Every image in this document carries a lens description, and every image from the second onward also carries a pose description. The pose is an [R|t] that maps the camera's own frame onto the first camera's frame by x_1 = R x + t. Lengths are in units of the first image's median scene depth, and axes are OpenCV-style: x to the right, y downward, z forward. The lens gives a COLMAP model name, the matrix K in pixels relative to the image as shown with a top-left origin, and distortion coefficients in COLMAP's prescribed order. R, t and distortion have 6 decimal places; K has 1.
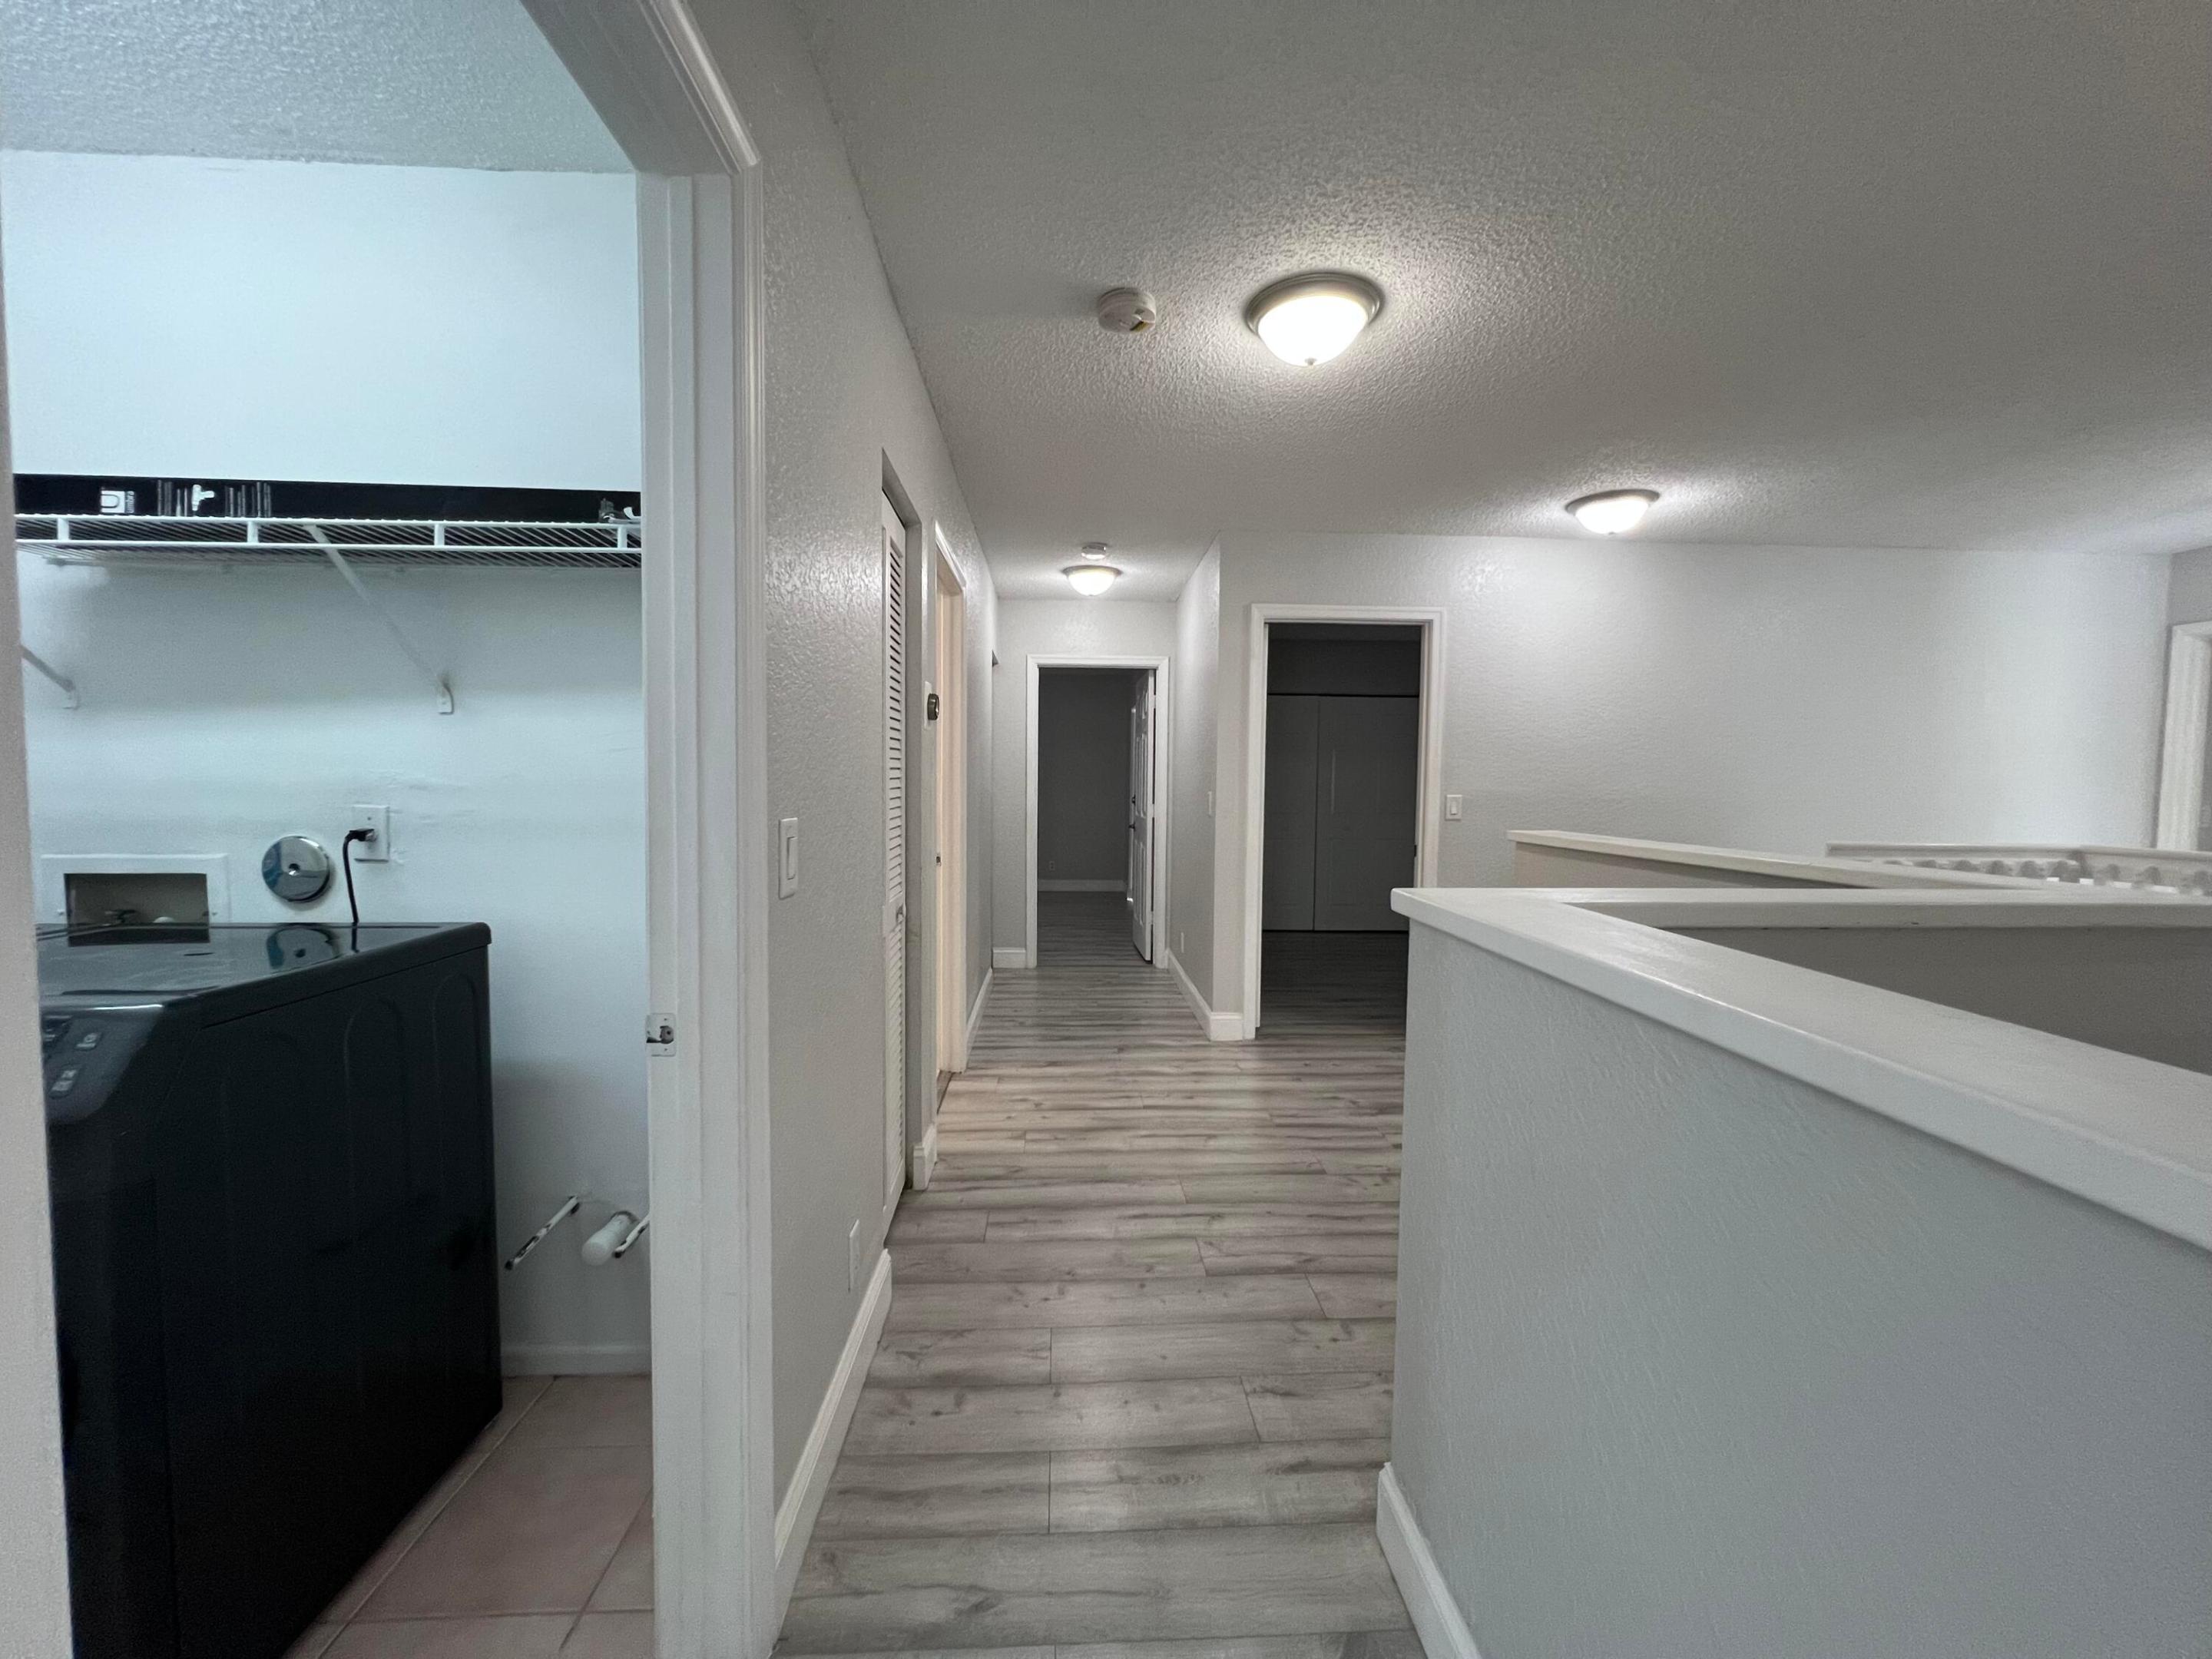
lens RADIAL K [[892.7, 0, 1102.3], [0, 892.7, 827.1], [0, 0, 1]] dist [-0.003629, 0.000885]
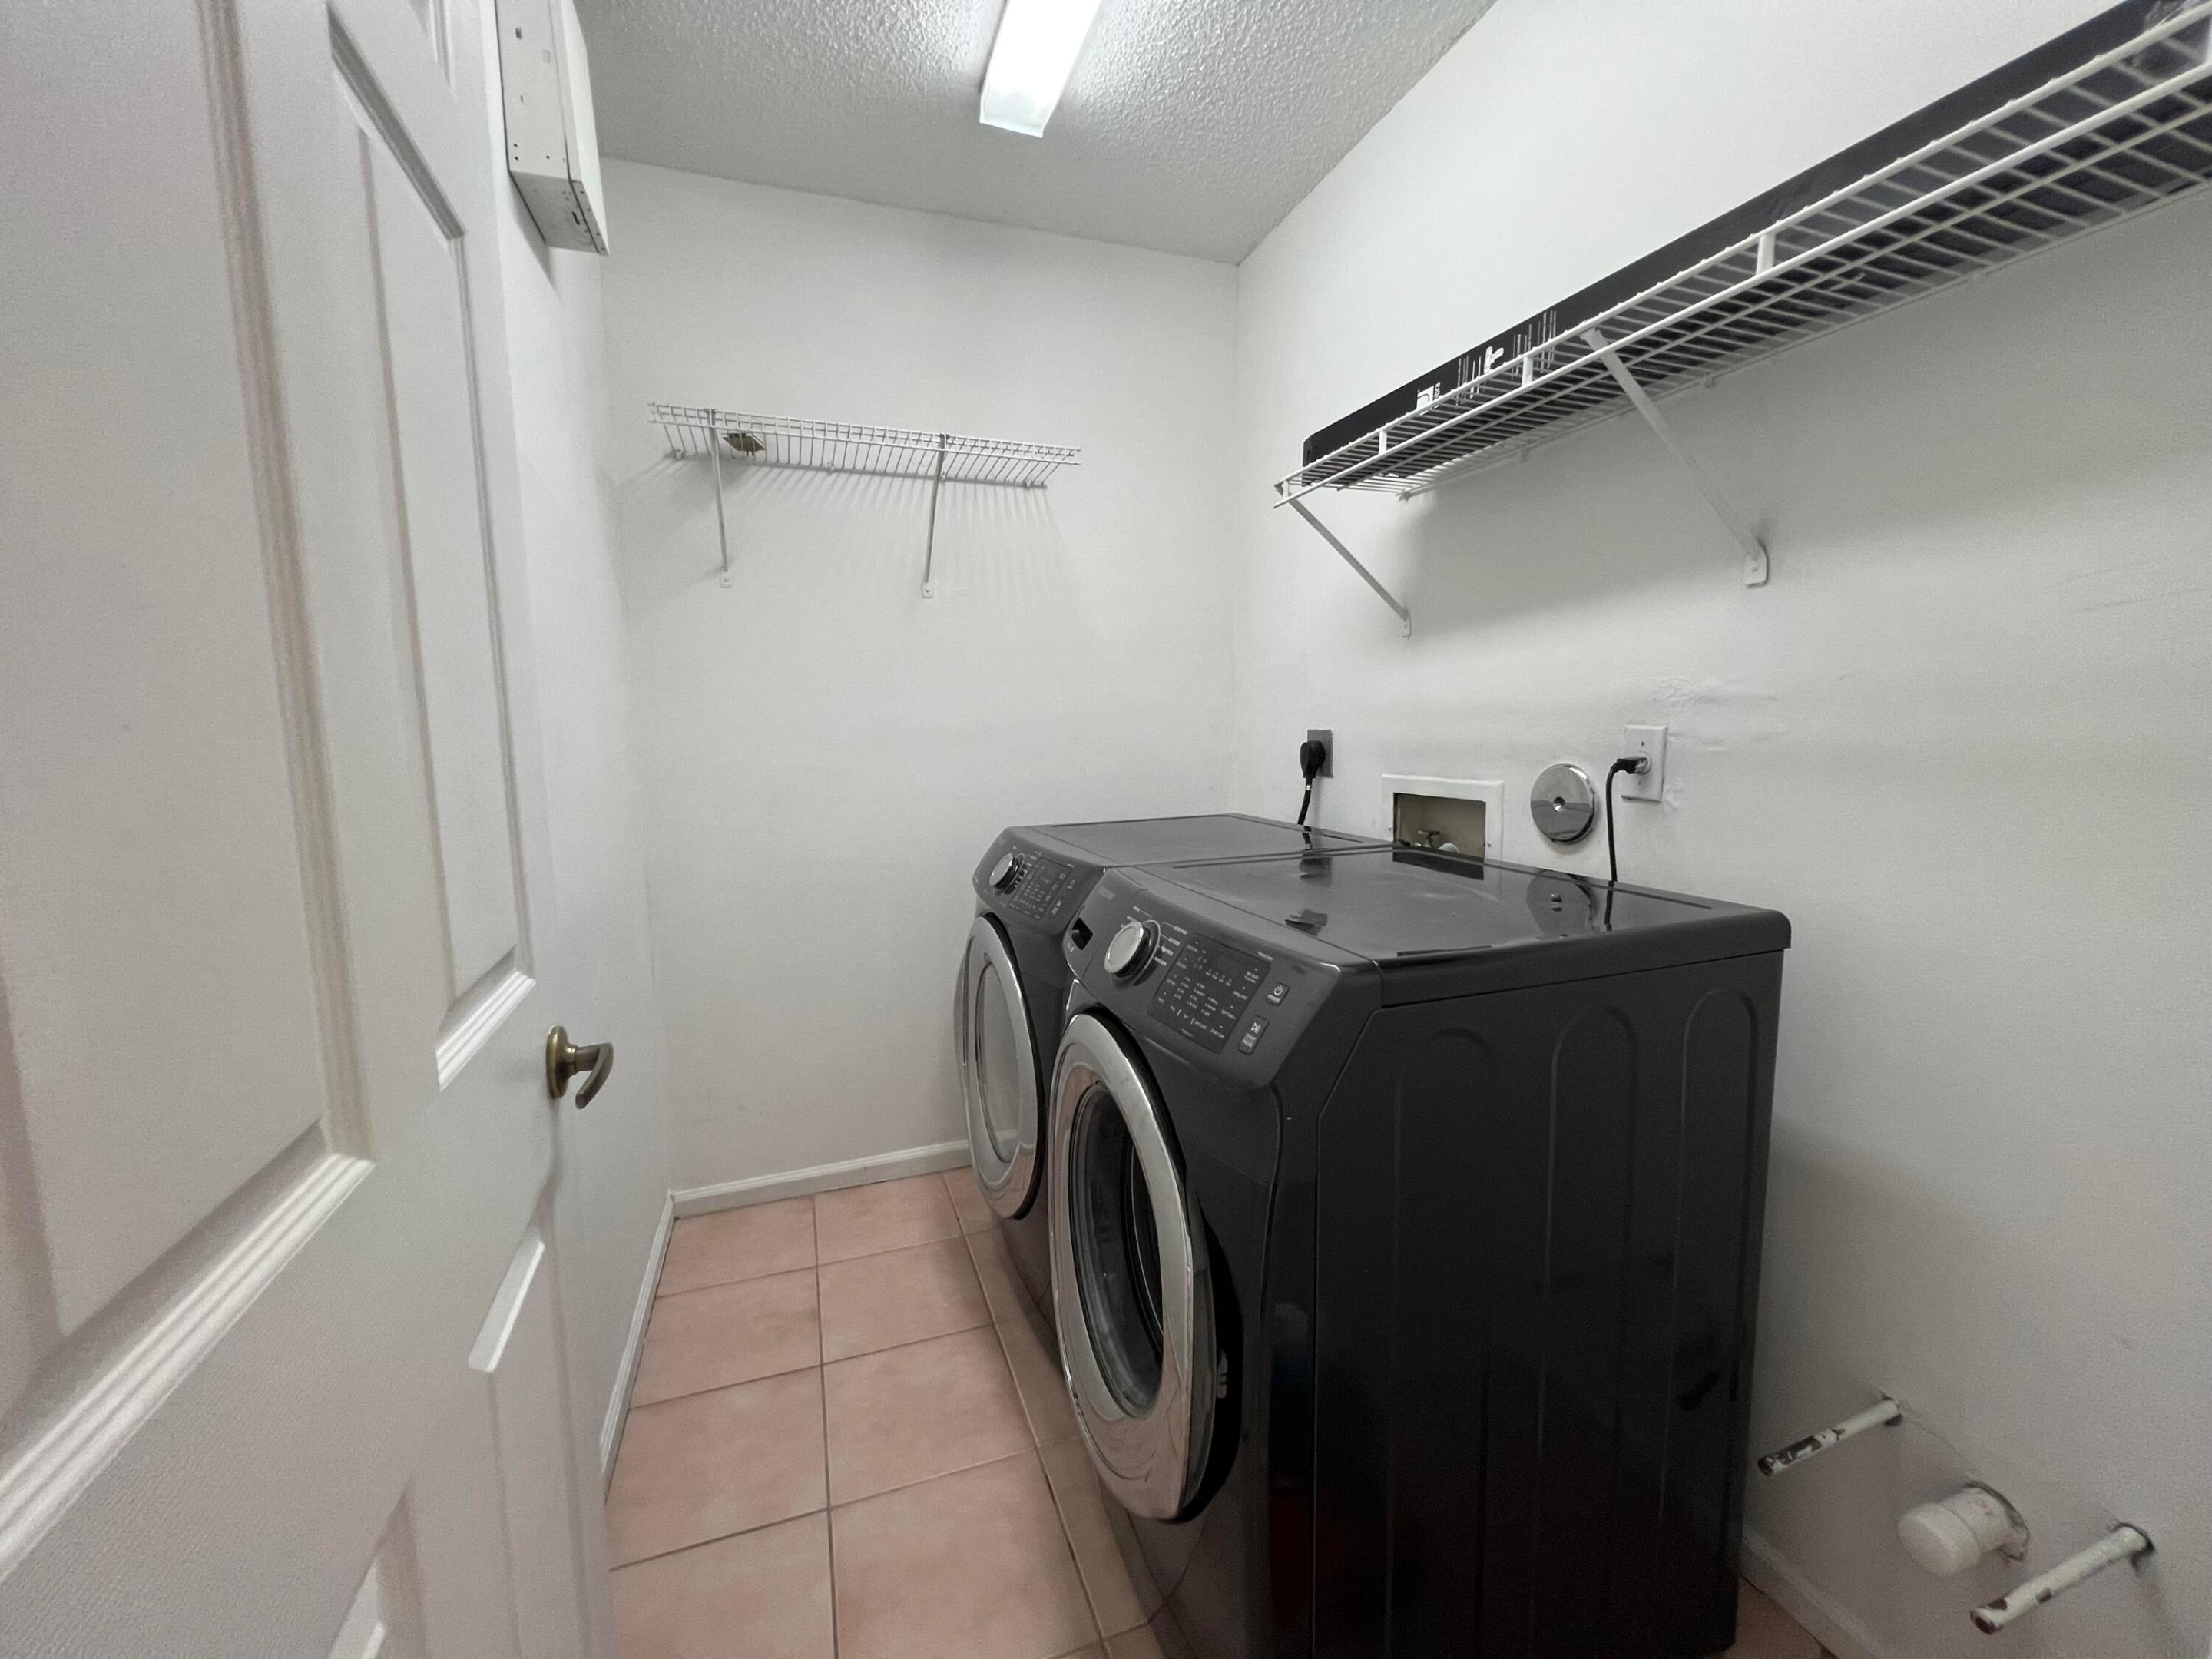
lens RADIAL K [[892.7, 0, 1102.3], [0, 892.7, 827.1], [0, 0, 1]] dist [-0.003629, 0.000885]
pose [[0.286223, 0.096105, -0.953331, -0.230178], [-0.031662, 0.995362, 0.090836, 0.006510], [0.957640, 0.004185, 0.287938, 0.348456]]
